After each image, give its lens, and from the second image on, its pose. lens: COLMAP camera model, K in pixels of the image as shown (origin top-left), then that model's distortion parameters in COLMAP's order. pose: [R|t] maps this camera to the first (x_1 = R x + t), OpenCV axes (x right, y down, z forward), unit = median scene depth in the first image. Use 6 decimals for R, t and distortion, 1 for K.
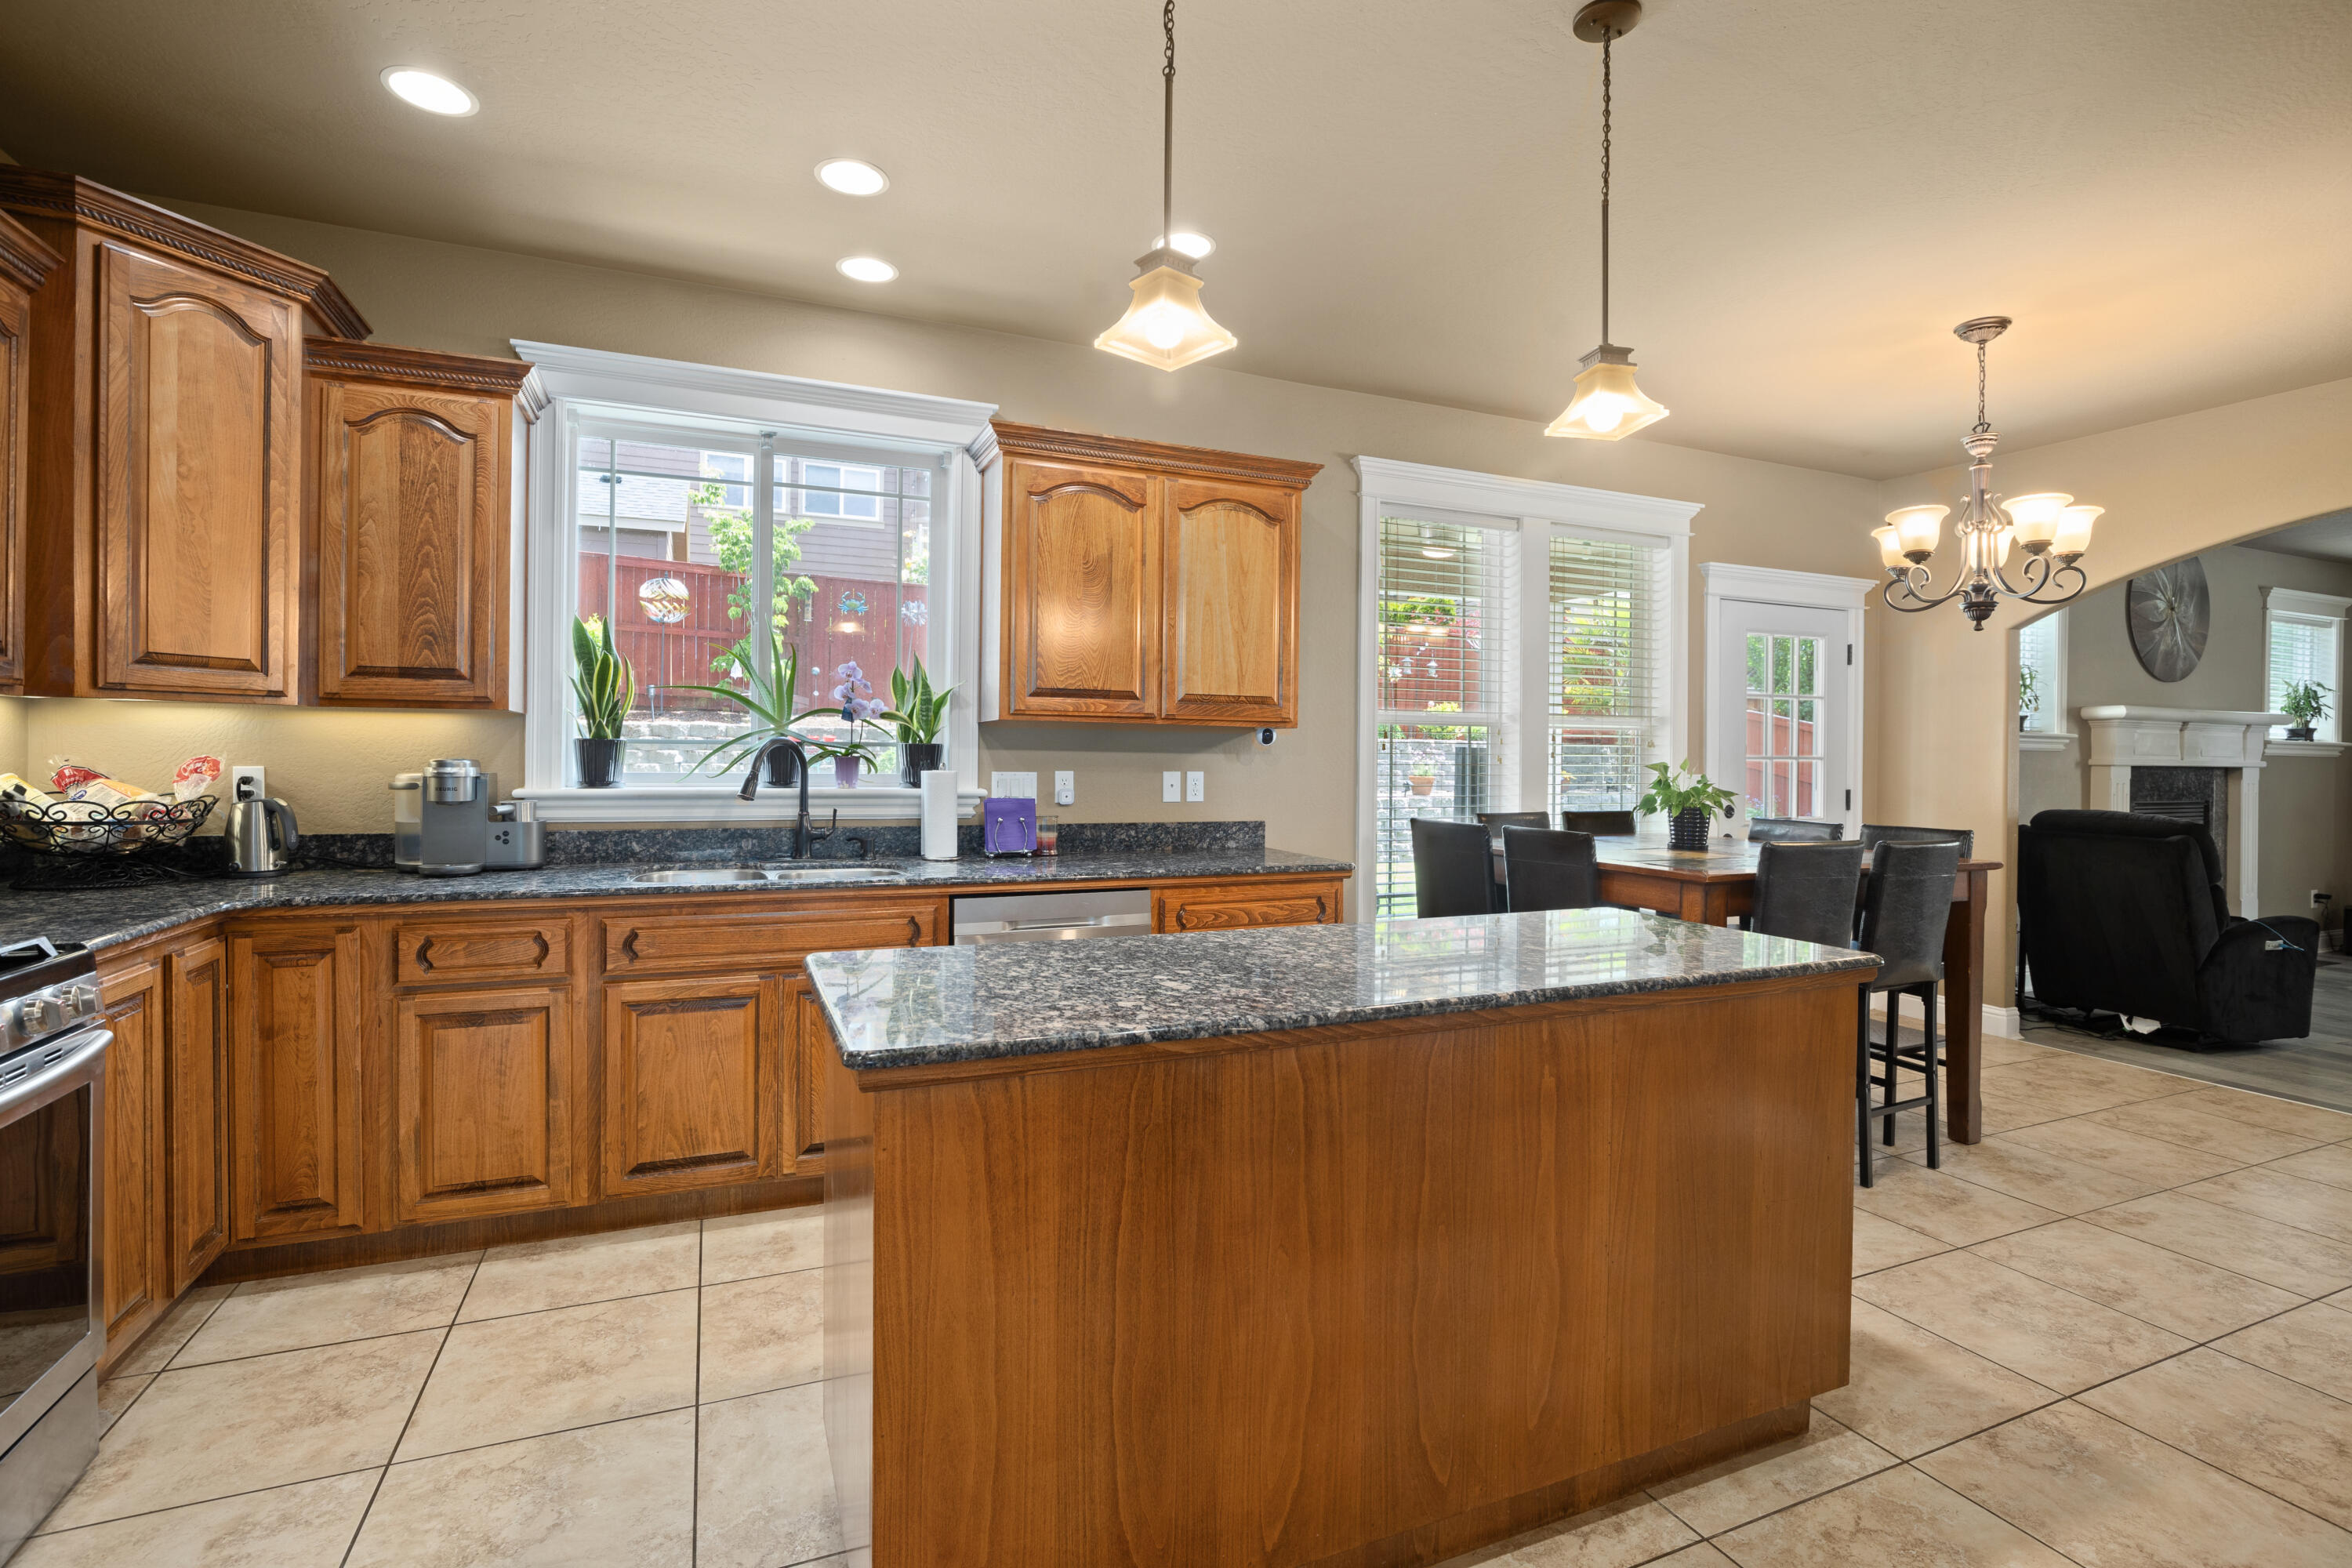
lens RADIAL K [[1087.5, 0, 1195.4], [0, 1087.5, 752.9], [0, 0, 1]] dist [-0.012948, 0.003760]
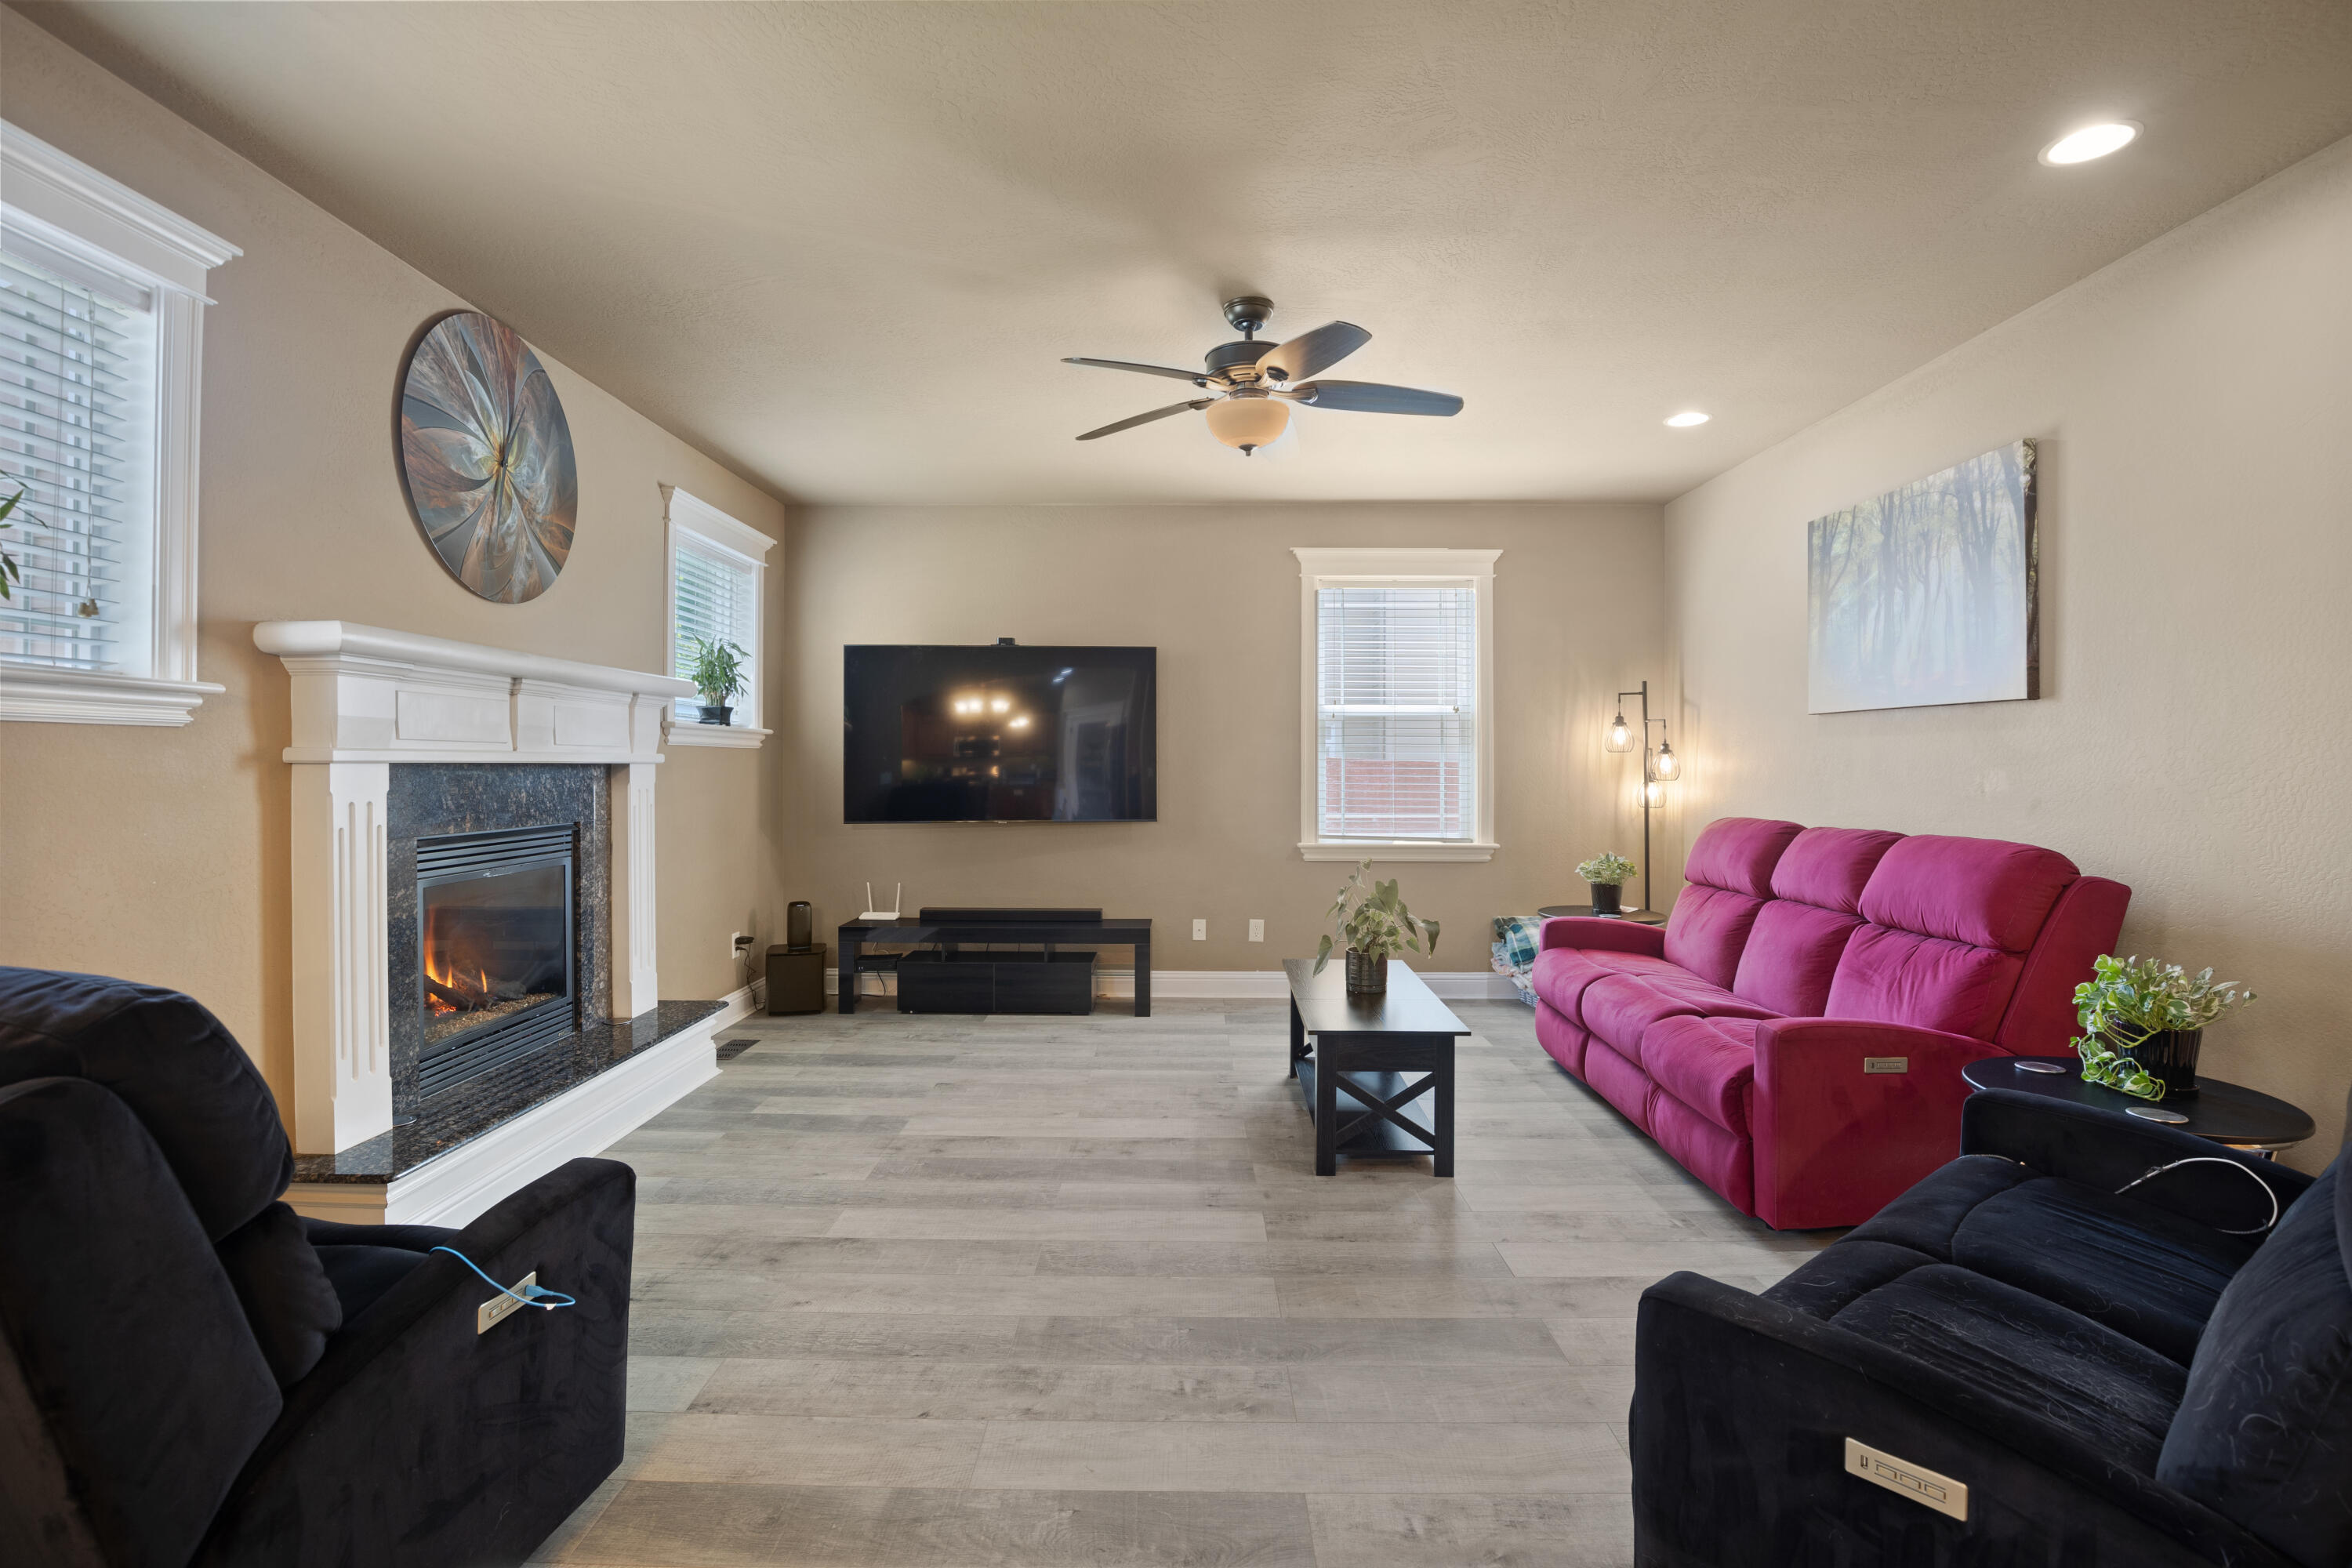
lens RADIAL K [[1087.5, 0, 1182.5], [0, 1087.5, 773.6], [0, 0, 1]] dist [-0.012948, 0.003760]
pose [[0.410437, -0.016433, 0.911741, 1.107383], [-0.003993, 0.999796, 0.019817, 0.010977], [-0.911880, -0.011774, 0.410288, 0.951221]]
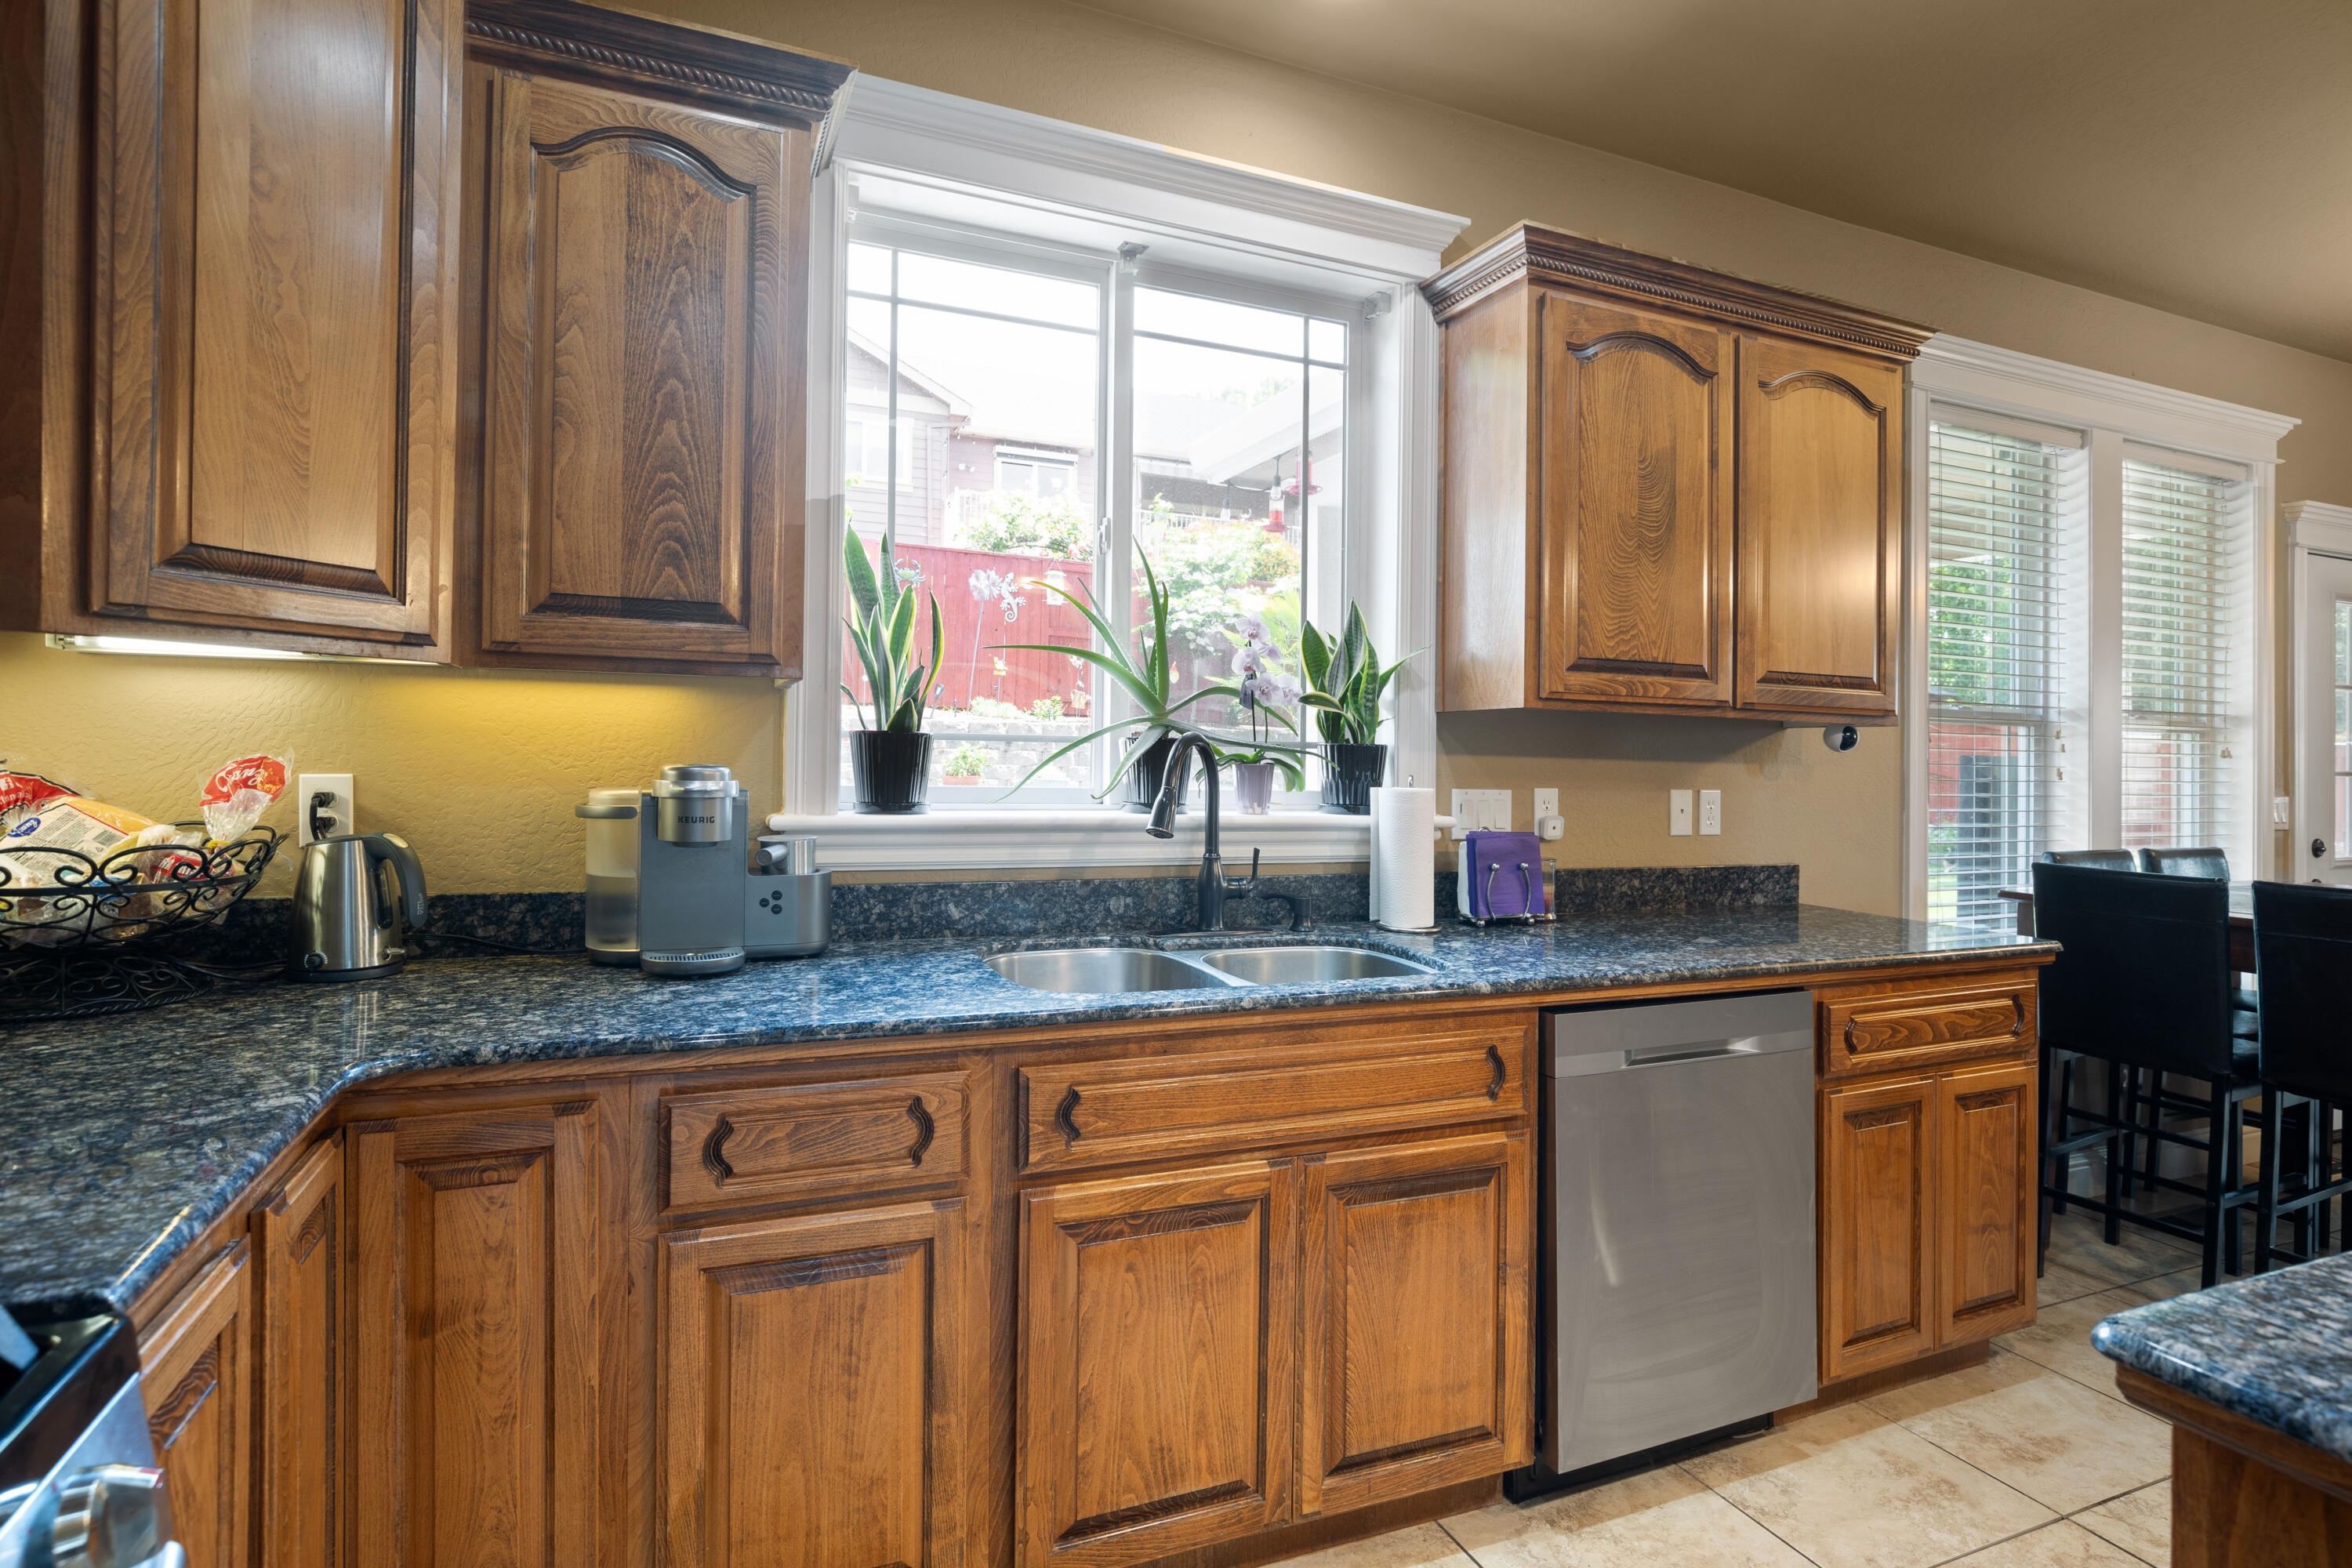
lens RADIAL K [[1189.4, 0, 1228.4], [0, 1189.4, 749.1], [0, 0, 1]] dist [-0.002740, 0.001246]
pose [[0.999885, 0.009954, 0.011467, -0.358616], [-0.009928, 0.999948, -0.002274, -0.003510], [-0.011489, 0.002160, 0.999932, 0.324092]]
